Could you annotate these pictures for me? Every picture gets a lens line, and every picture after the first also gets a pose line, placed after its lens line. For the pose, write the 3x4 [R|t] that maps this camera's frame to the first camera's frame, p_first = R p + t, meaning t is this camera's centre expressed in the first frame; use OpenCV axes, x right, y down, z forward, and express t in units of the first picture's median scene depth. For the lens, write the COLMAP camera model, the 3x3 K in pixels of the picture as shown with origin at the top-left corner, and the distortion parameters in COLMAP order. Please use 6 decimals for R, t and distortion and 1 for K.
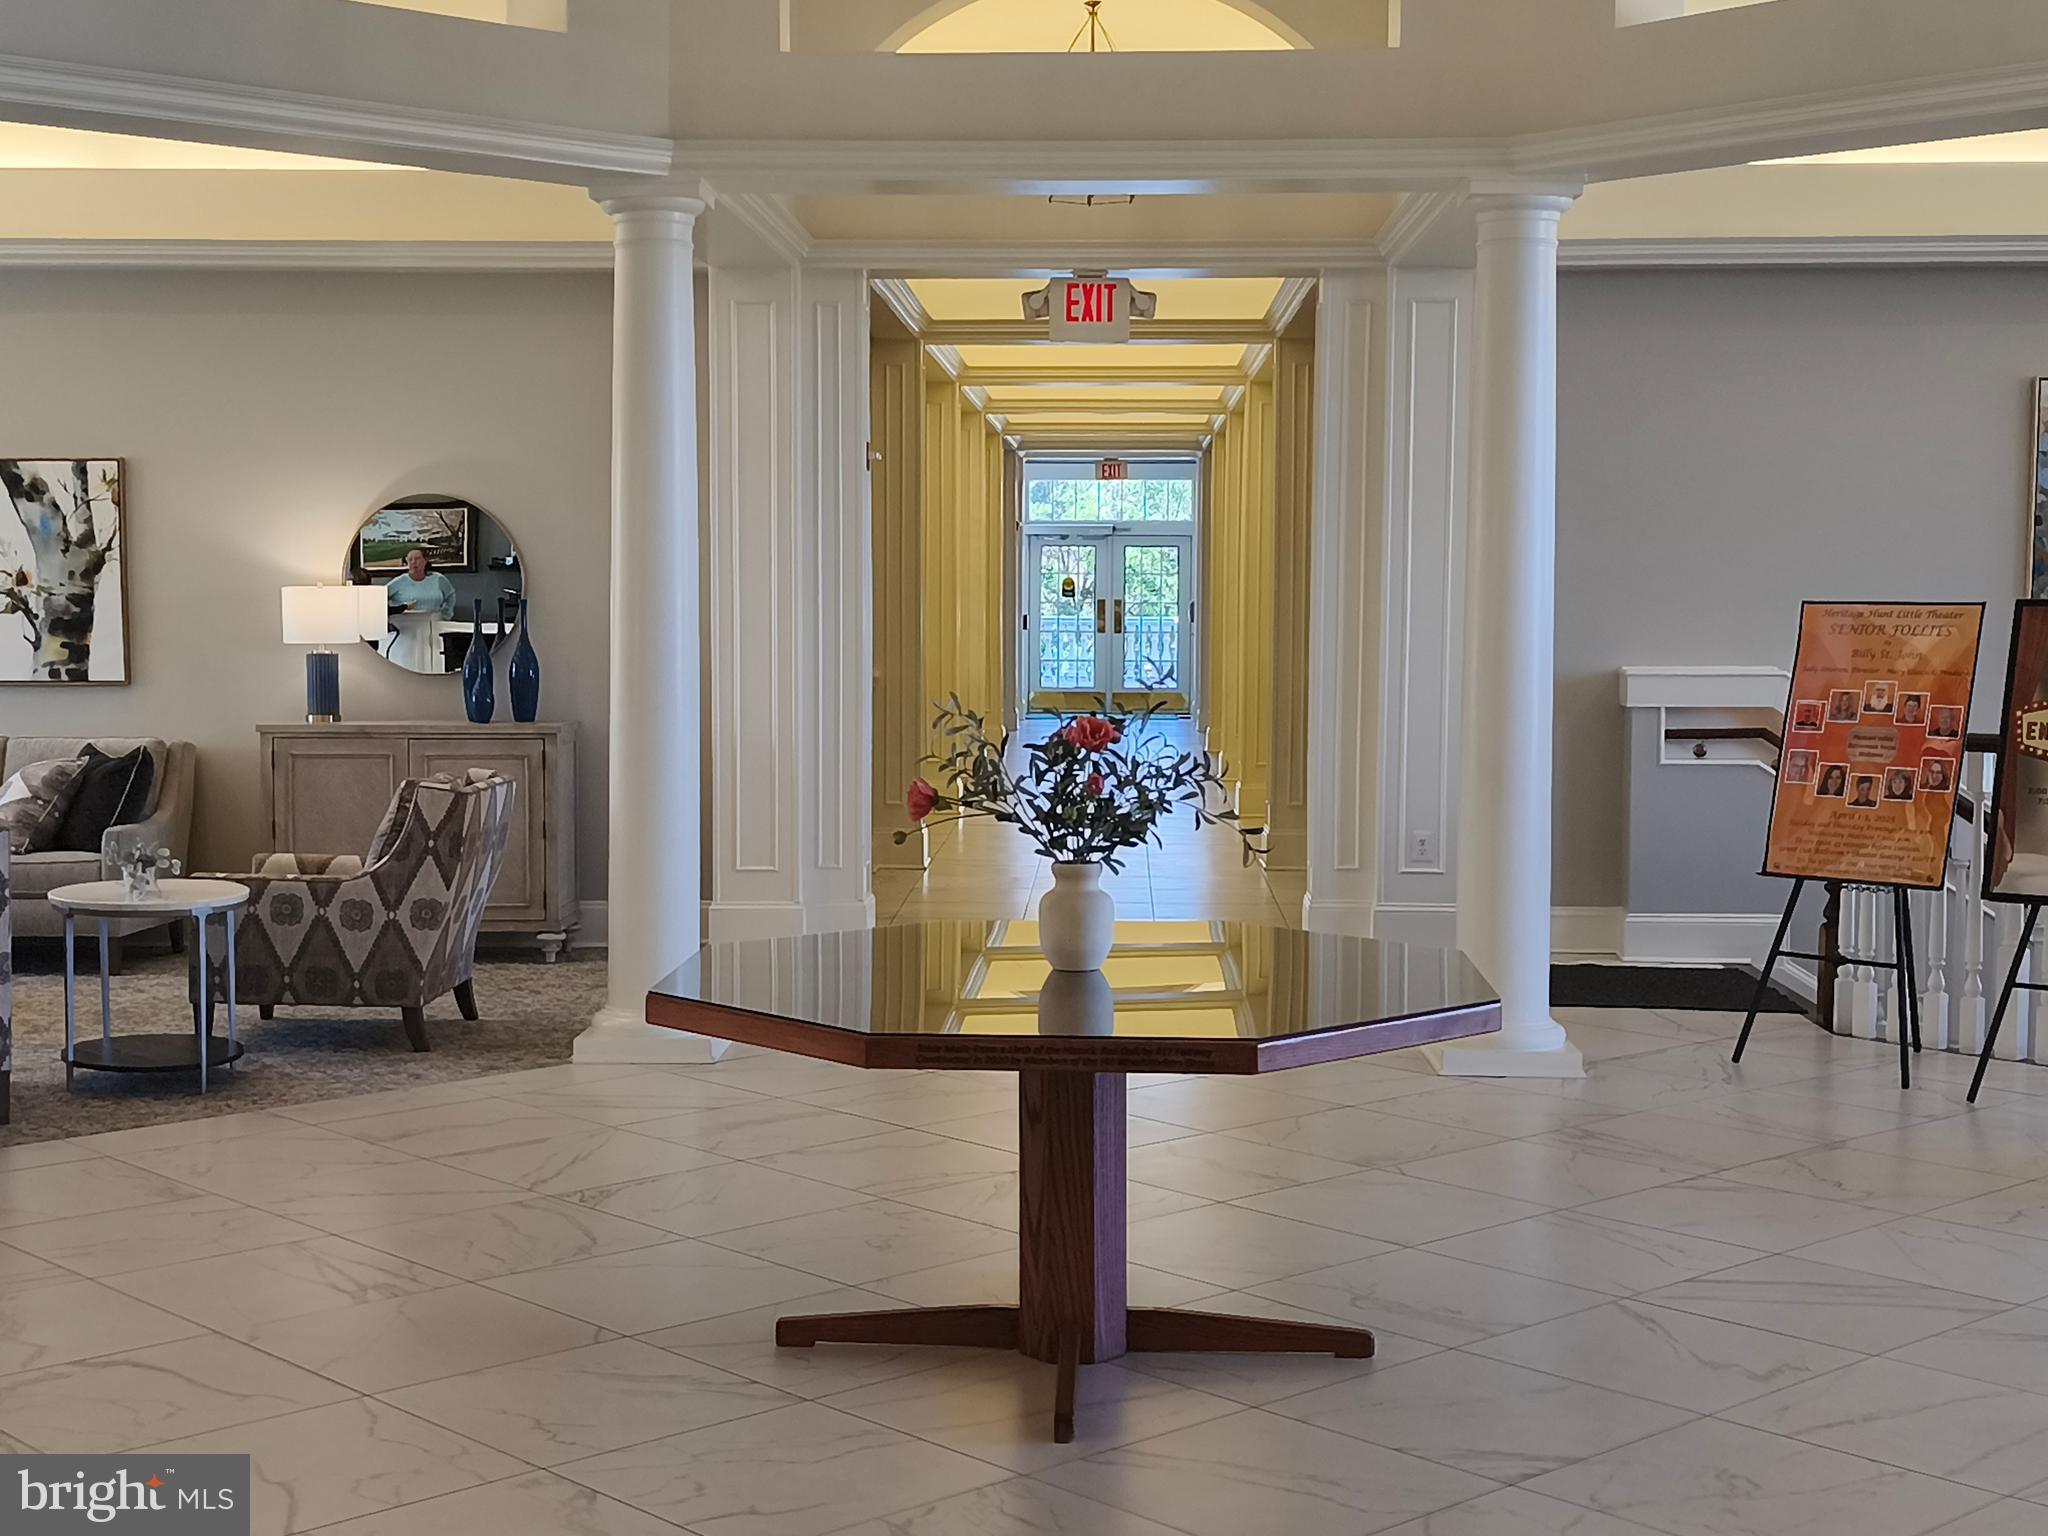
lens RADIAL K [[2755.8, 0, 1024.0], [0, 2755.8, 768.0], [0, 0, 1]] dist [0.111629, 0.007938]
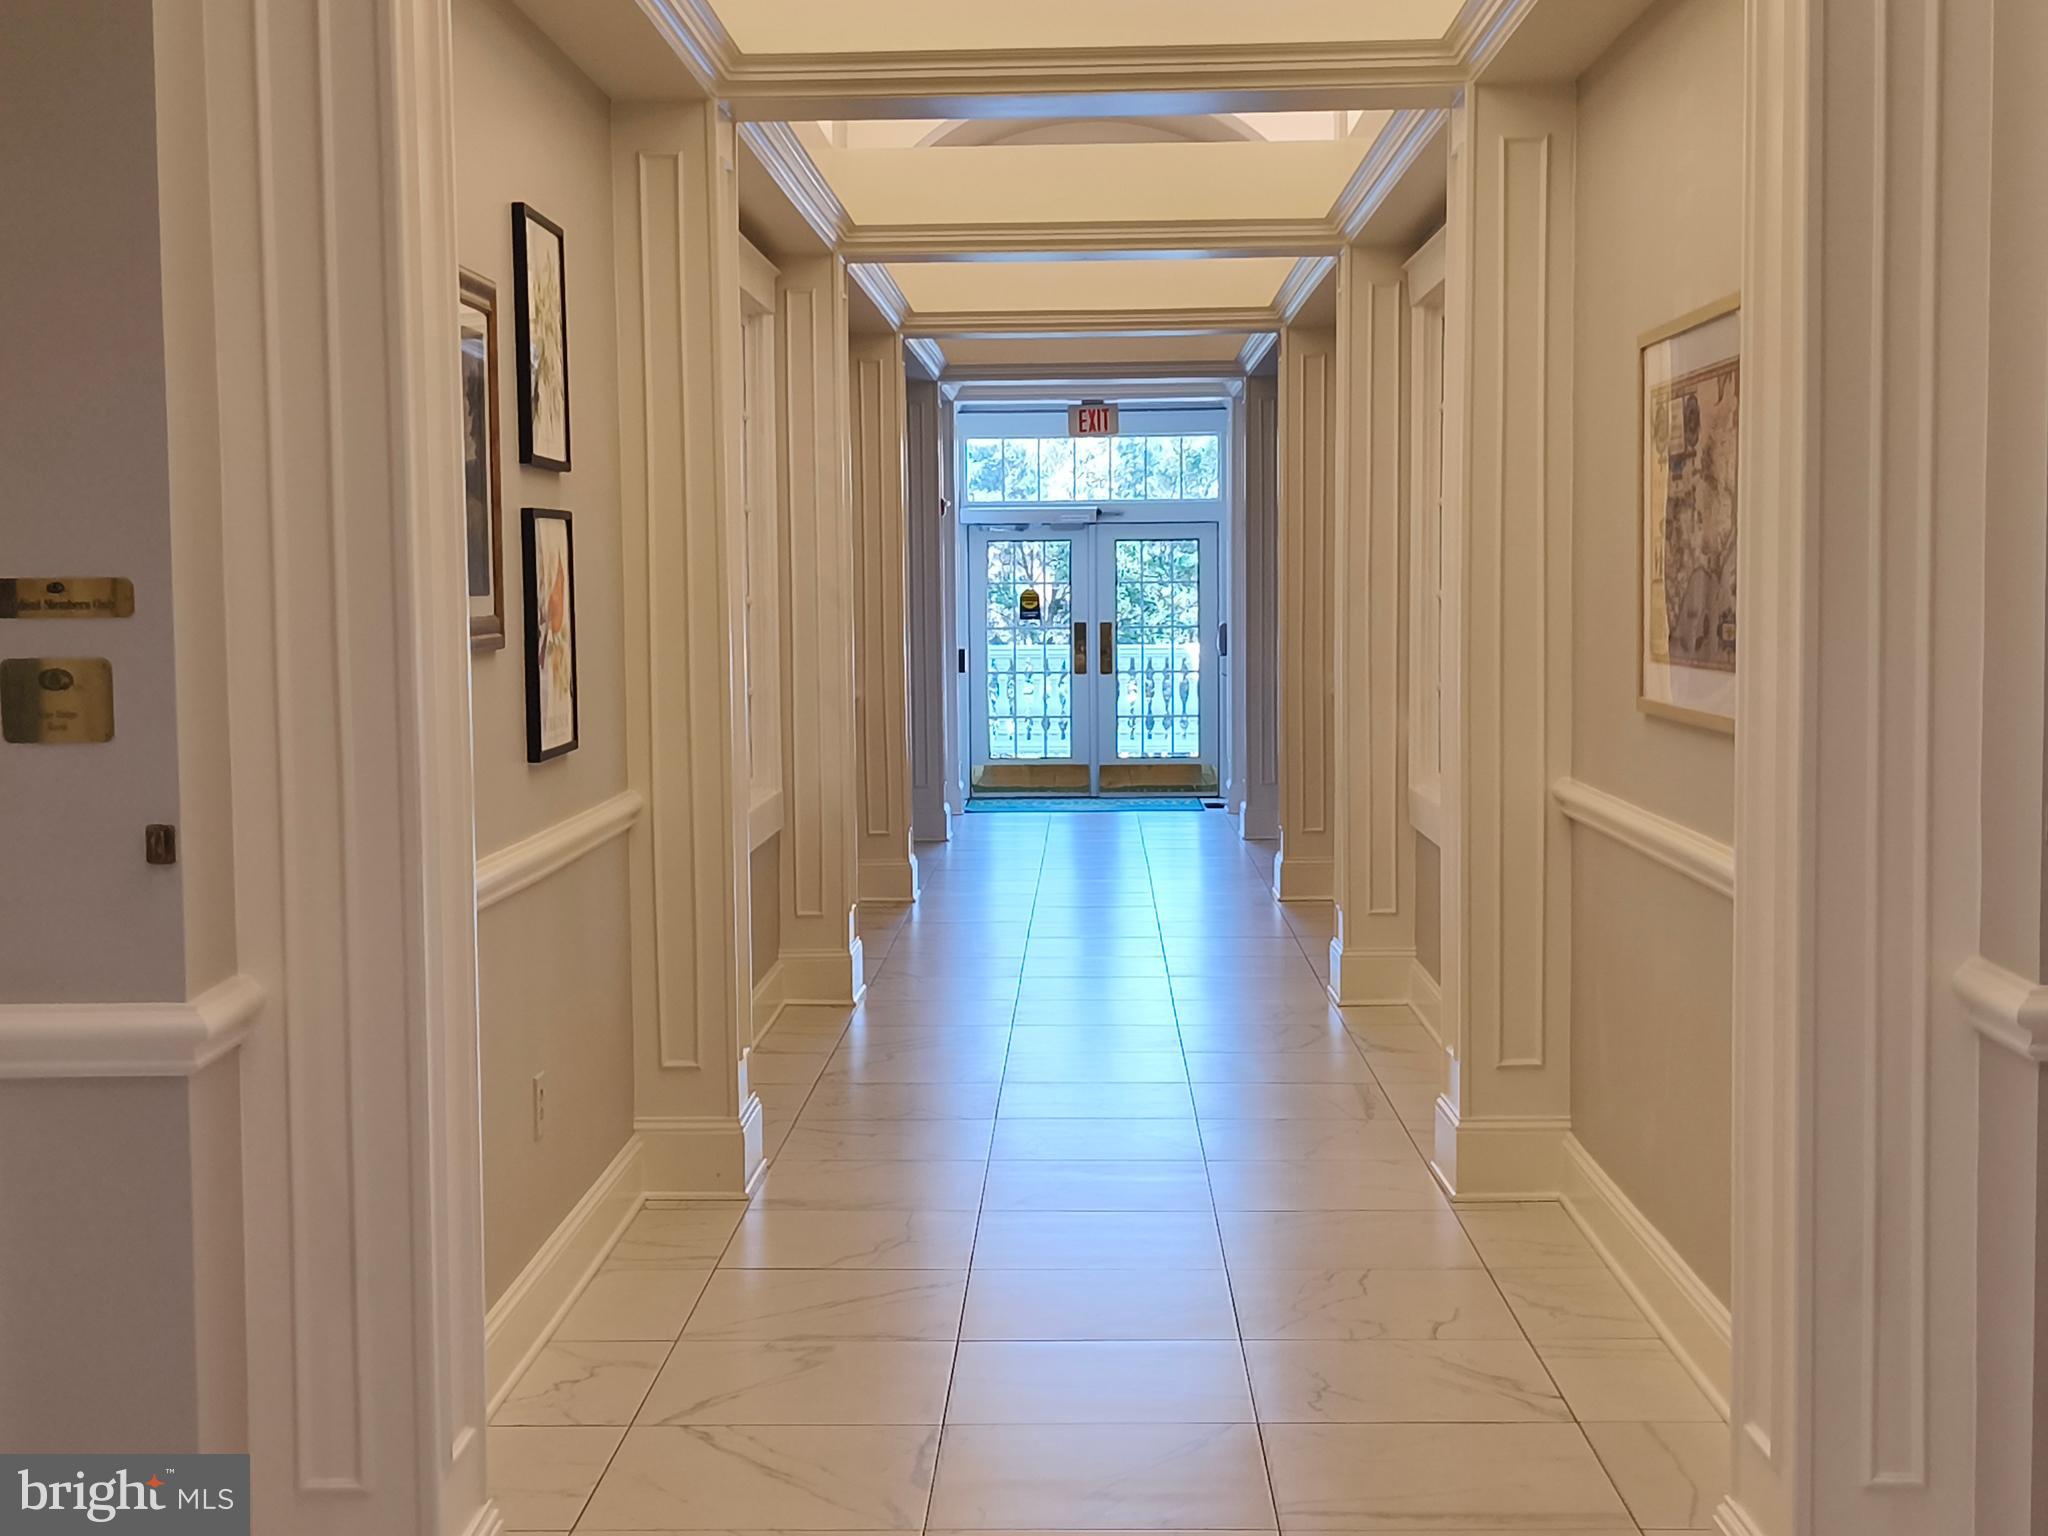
lens RADIAL K [[2755.8, 0, 1024.0], [0, 2755.8, 768.0], [0, 0, 1]] dist [0.111629, 0.007938]
pose [[0.999967, -0.007824, -0.002268, 0.017347], [0.007816, 0.999964, -0.003421, -0.026839], [0.002295, 0.003403, 0.999992, 0.379545]]
